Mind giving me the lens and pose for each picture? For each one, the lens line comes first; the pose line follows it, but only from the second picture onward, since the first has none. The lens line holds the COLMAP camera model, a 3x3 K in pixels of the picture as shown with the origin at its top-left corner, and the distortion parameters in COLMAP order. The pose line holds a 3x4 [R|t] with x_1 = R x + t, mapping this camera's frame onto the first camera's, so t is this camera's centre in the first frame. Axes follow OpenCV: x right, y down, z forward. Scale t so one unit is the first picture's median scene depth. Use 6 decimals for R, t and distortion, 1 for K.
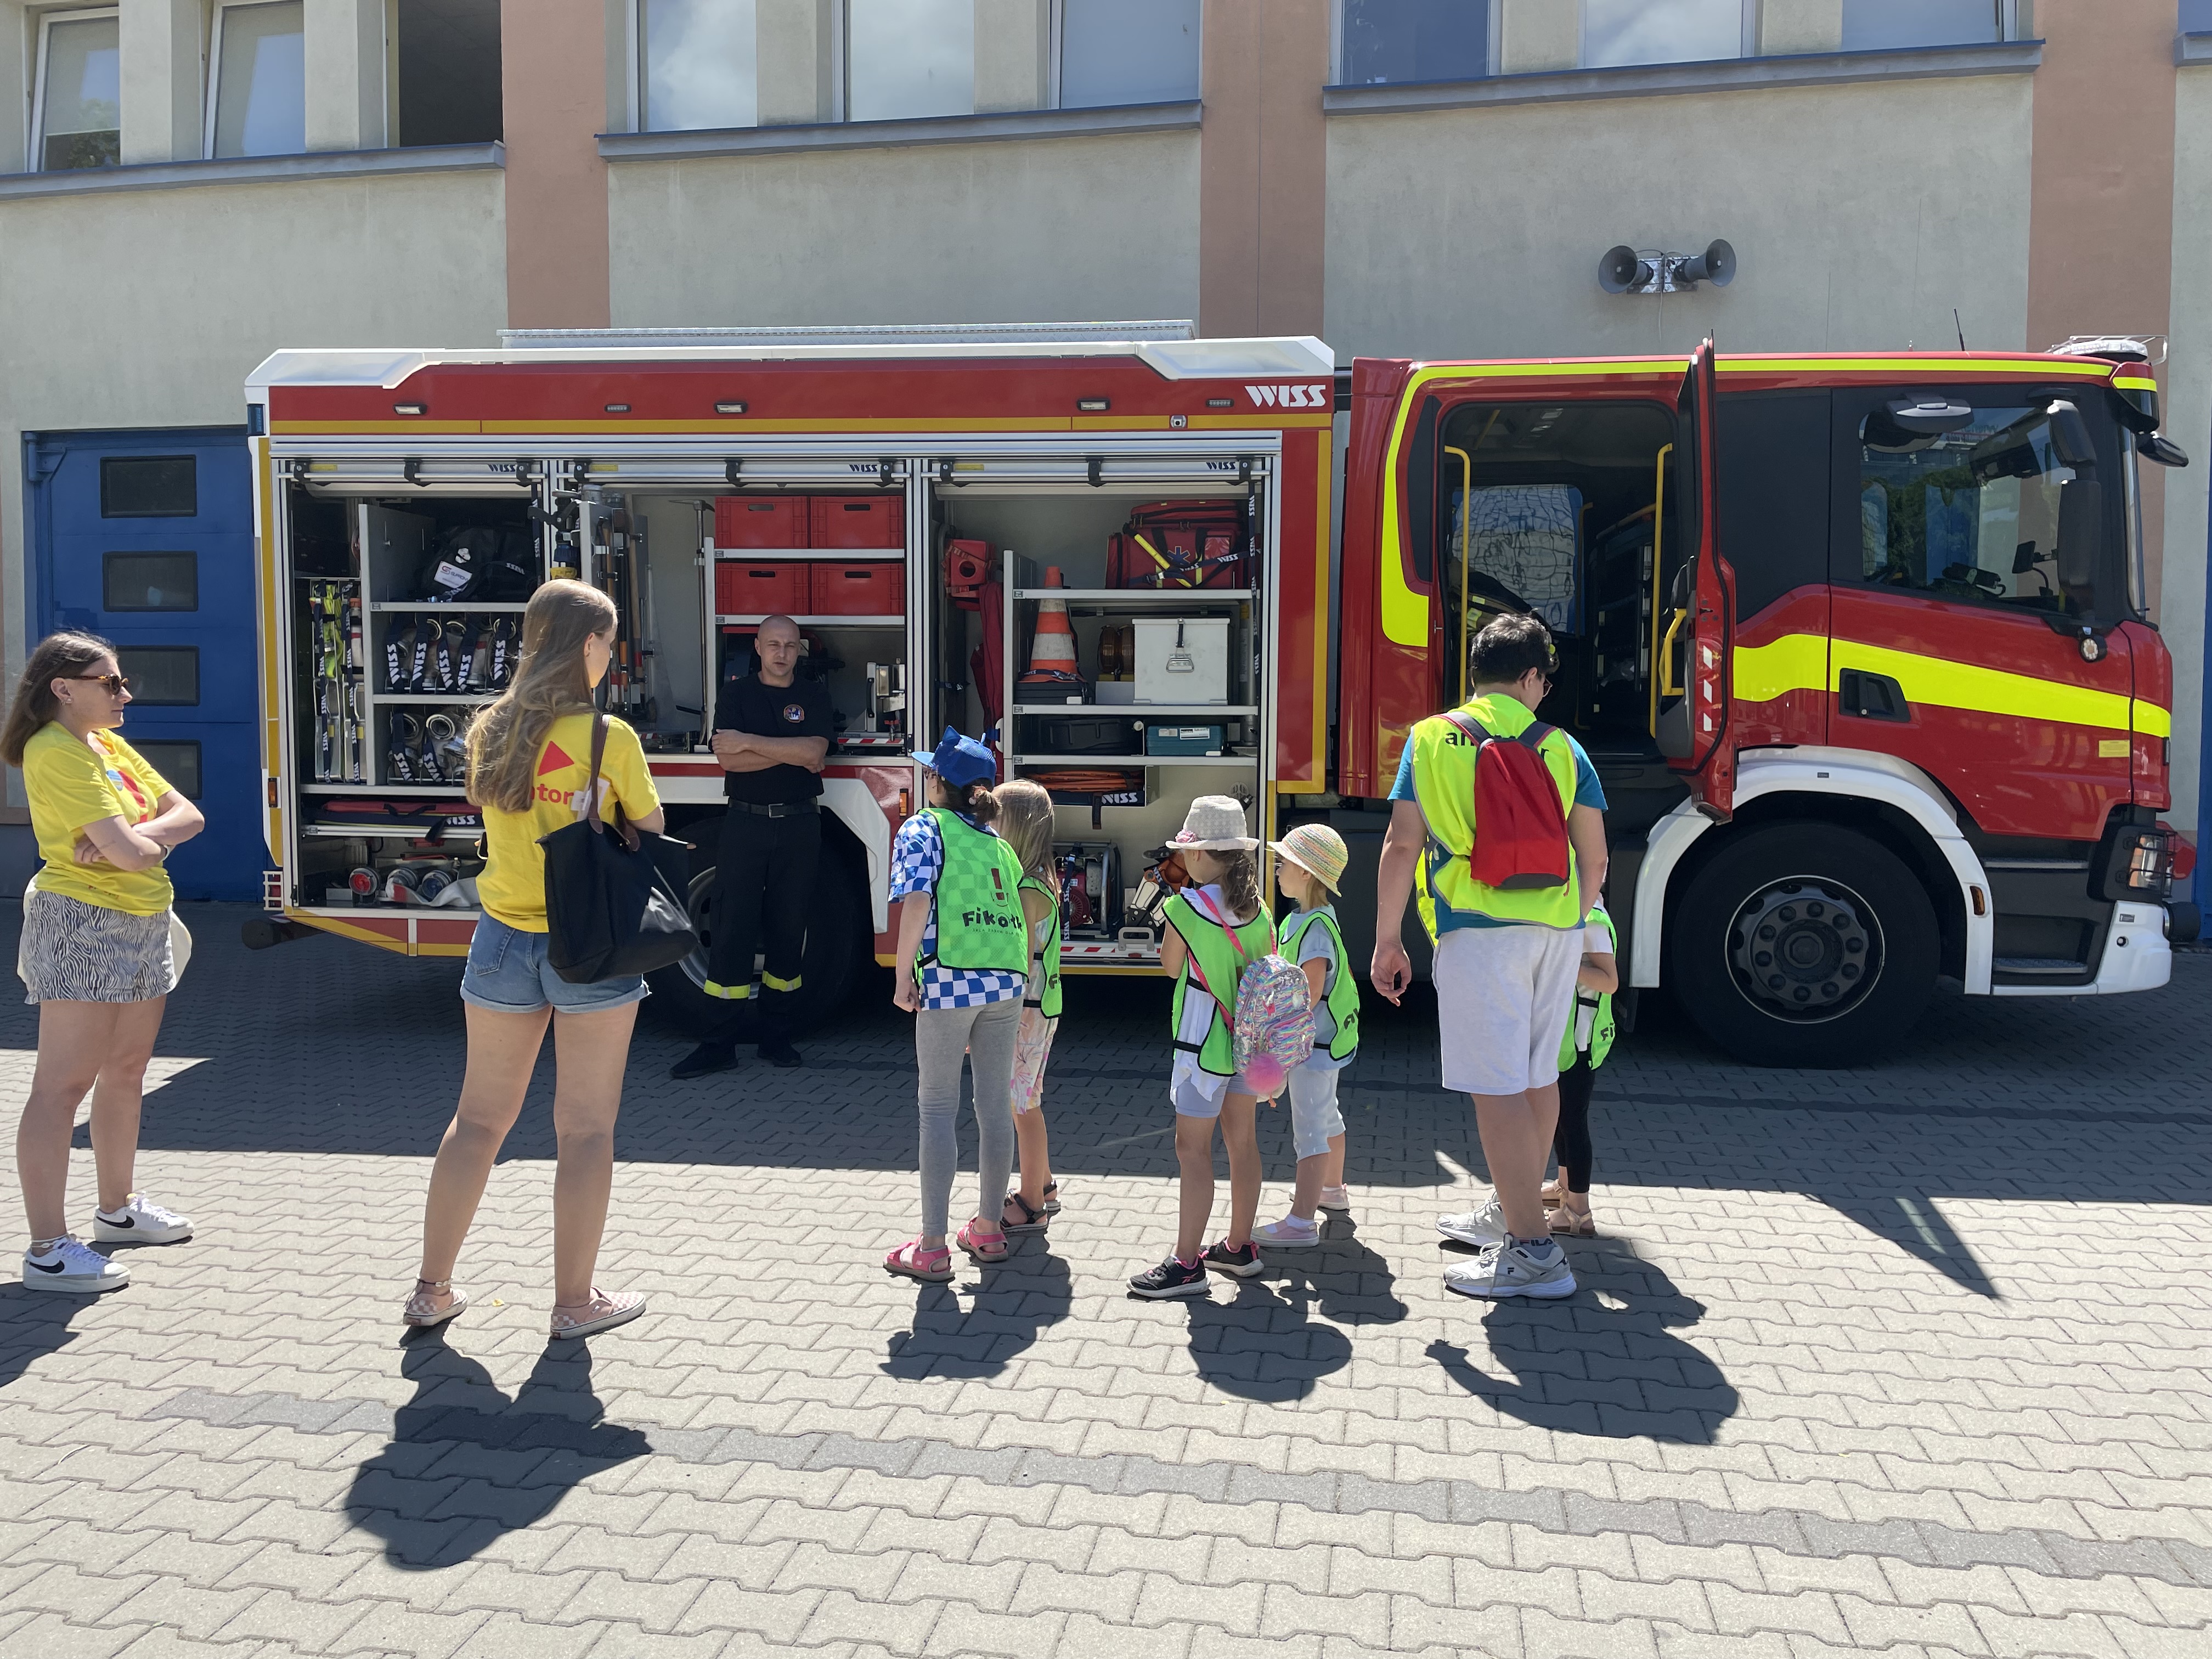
lens RADIAL K [[1673.9, 0, 1140.0], [0, 1673.9, 829.2], [0, 0, 1]] dist [0.112077, -0.152651]
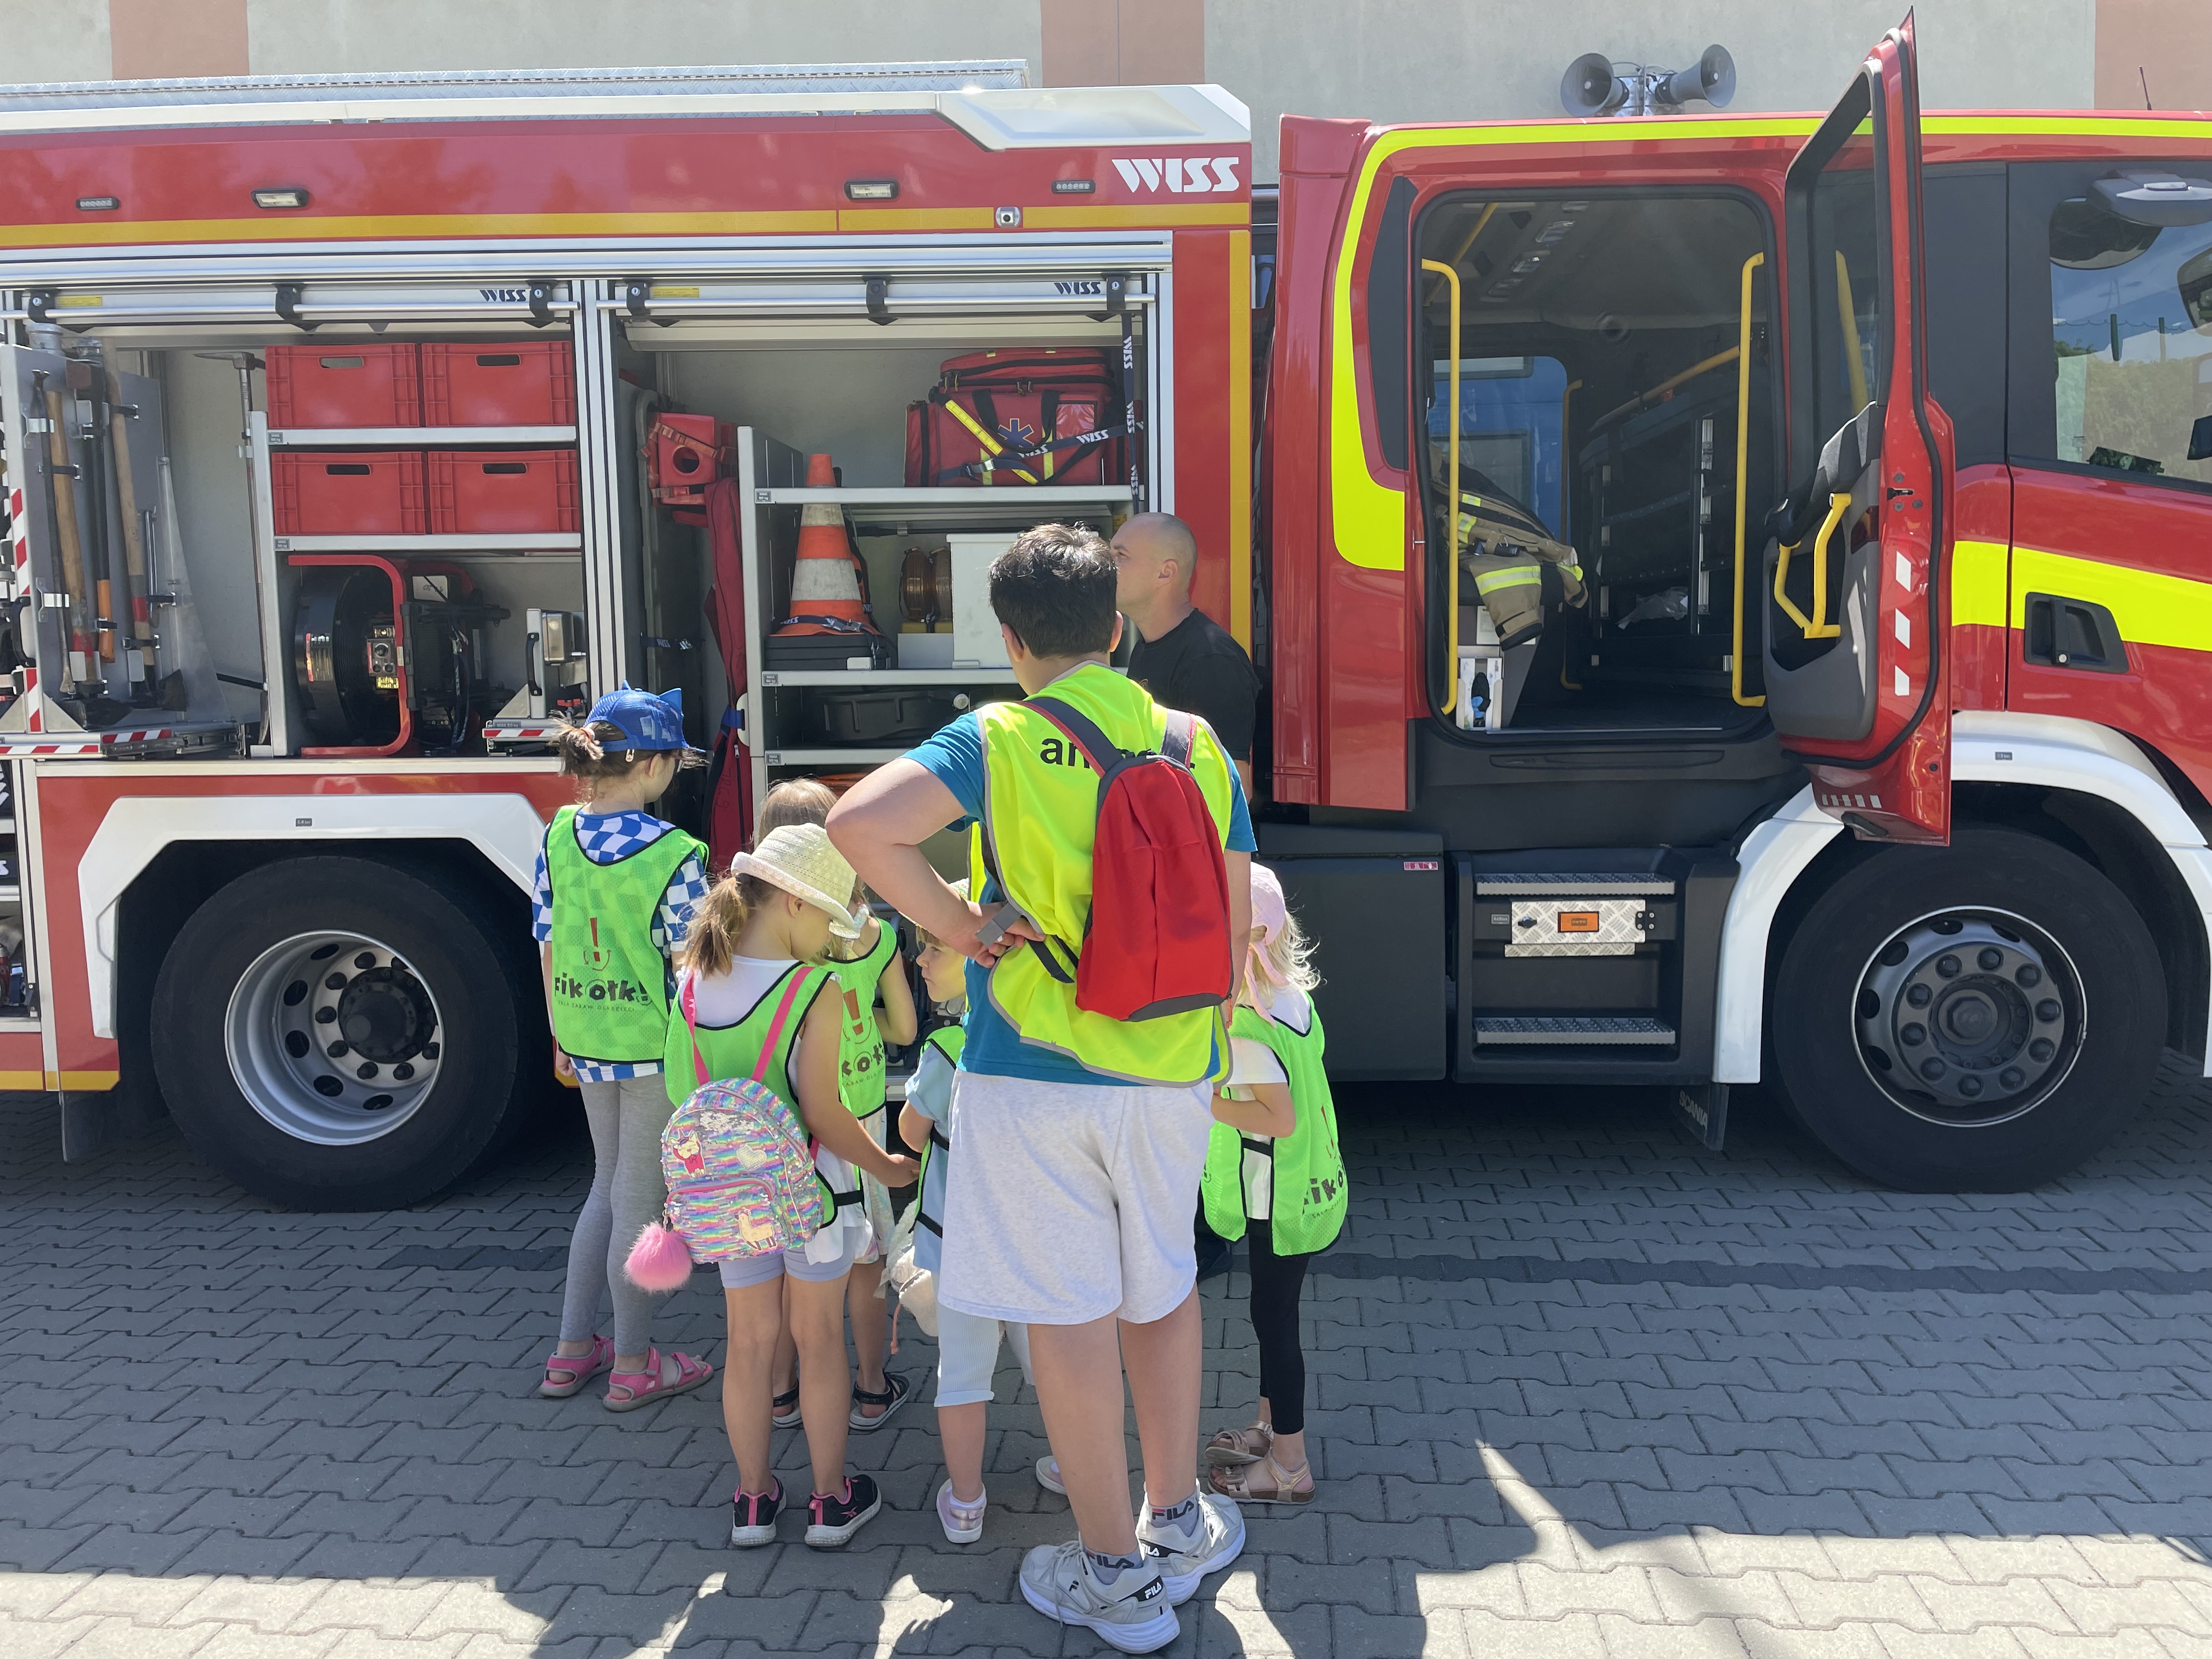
lens RADIAL K [[1673.9, 0, 1140.0], [0, 1673.9, 829.2], [0, 0, 1]] dist [0.112077, -0.152651]
pose [[0.996614, -0.026965, 0.077680, 0.016360], [0.024913, 0.999318, 0.027269, -0.028765], [-0.078363, -0.025241, 0.996605, 0.353944]]
